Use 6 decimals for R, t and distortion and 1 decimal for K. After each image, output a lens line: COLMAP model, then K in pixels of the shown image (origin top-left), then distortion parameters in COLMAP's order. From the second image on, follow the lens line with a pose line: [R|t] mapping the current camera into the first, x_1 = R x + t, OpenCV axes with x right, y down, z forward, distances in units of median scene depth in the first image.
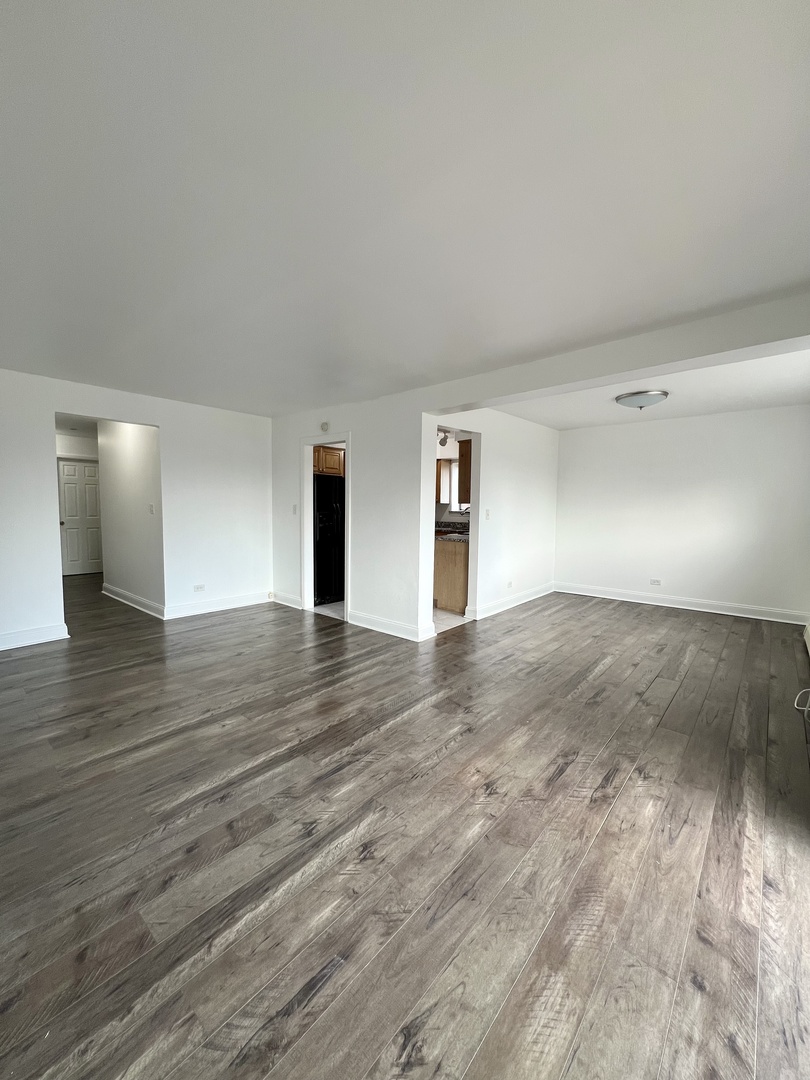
lens RADIAL K [[429.9, 0, 408.6], [0, 429.9, 537.8], [0, 0, 1]] dist [-0.000117, -0.000111]
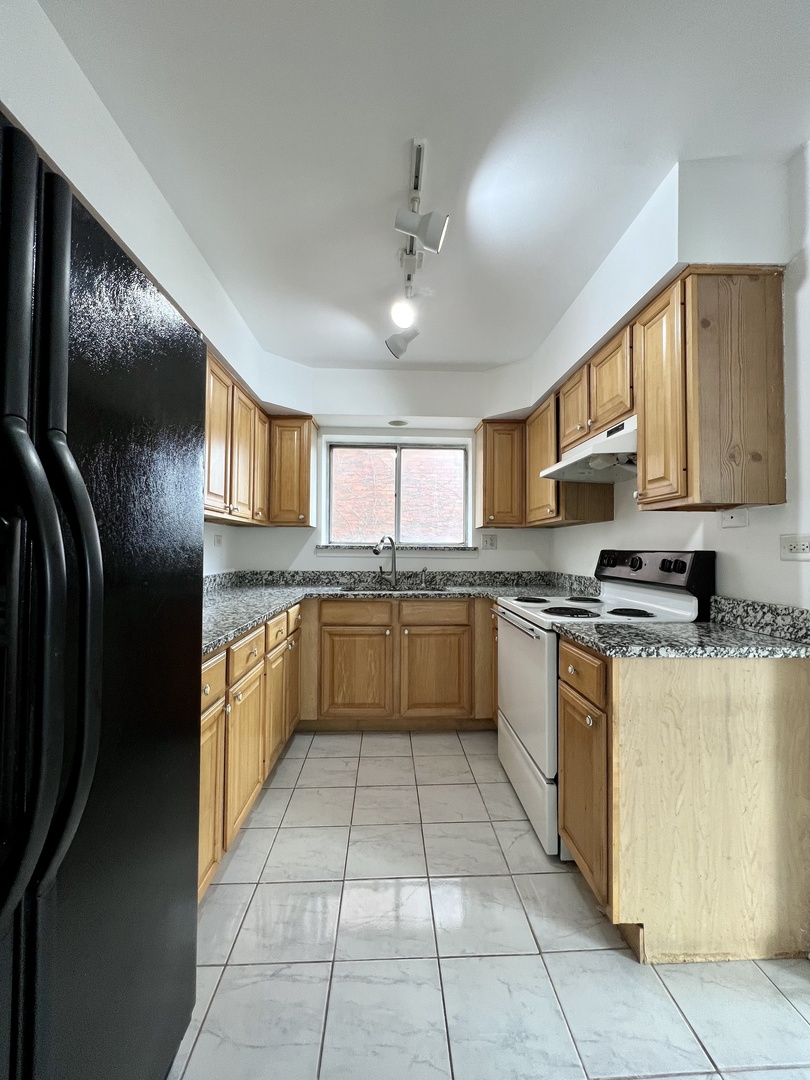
lens RADIAL K [[429.9, 0, 408.6], [0, 429.9, 537.8], [0, 0, 1]] dist [-0.000117, -0.000111]
pose [[0.732938, 0.015024, 0.680130, -0.299109], [0.049857, 0.995881, -0.075726, -0.079355], [-0.678466, 0.089412, 0.729170, 1.497804]]
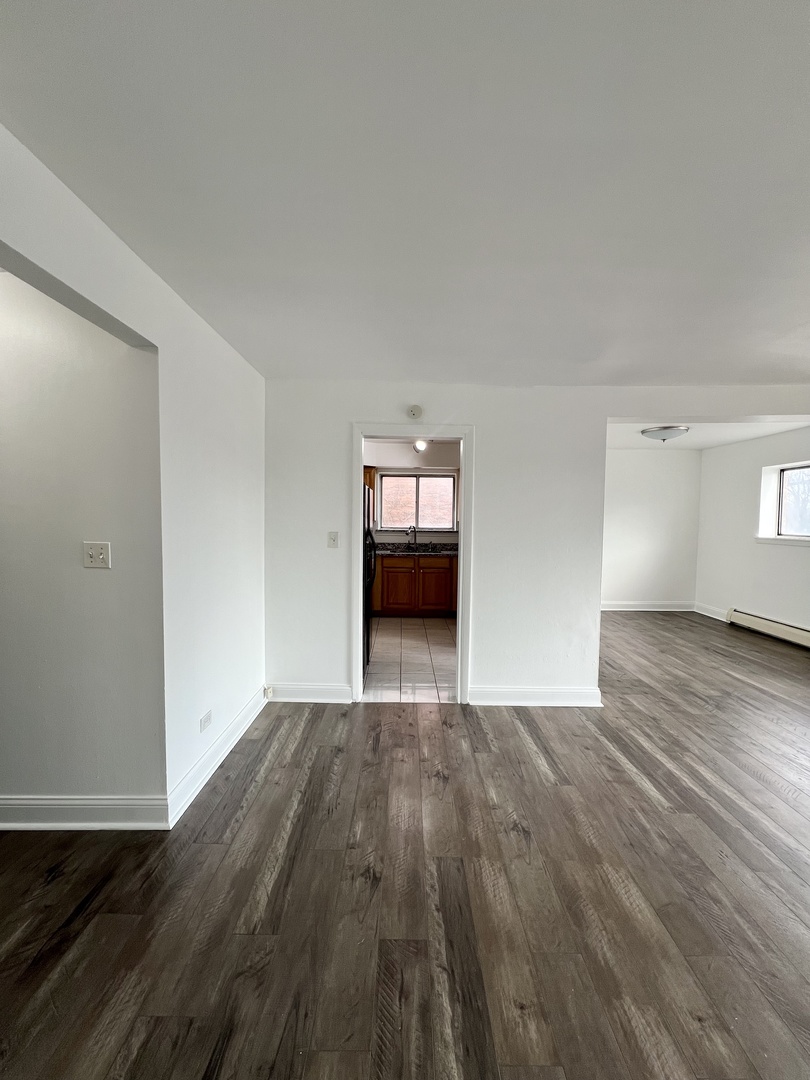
lens RADIAL K [[429.9, 0, 408.6], [0, 429.9, 537.8], [0, 0, 1]] dist [-0.000117, -0.000111]
pose [[0.757424, -0.034019, 0.652037, -0.947631], [0.044707, 0.999000, 0.000188, -0.104932], [-0.651391, 0.029008, 0.758187, 0.785439]]
